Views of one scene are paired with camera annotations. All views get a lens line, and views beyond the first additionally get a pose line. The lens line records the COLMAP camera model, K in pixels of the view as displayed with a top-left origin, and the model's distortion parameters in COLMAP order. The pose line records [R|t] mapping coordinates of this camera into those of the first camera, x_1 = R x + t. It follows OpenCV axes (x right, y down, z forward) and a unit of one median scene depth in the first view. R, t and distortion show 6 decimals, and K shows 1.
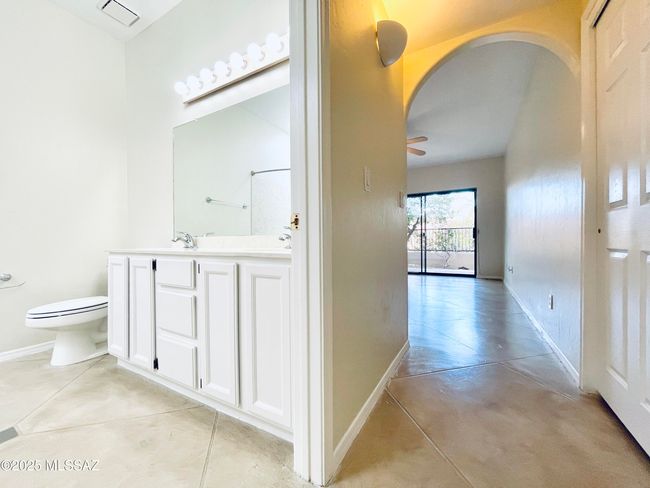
lens RADIAL K [[260.9, 0, 325.0], [0, 260.9, 244.0], [0, 0, 1]] dist [0.000313, -0.000037]
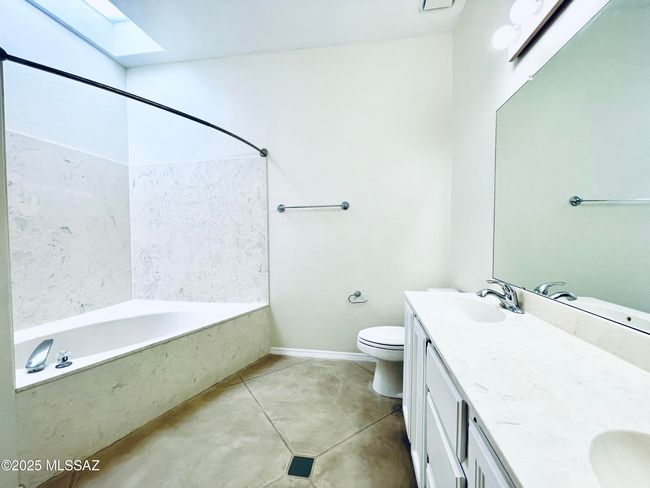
lens RADIAL K [[260.9, 0, 325.0], [0, 260.9, 244.0], [0, 0, 1]] dist [0.000313, -0.000037]
pose [[0.334657, 0.040395, -0.941474, -0.115368], [-0.005263, 0.999145, 0.040998, -0.157119], [0.942325, -0.008765, 0.334584, 0.430214]]
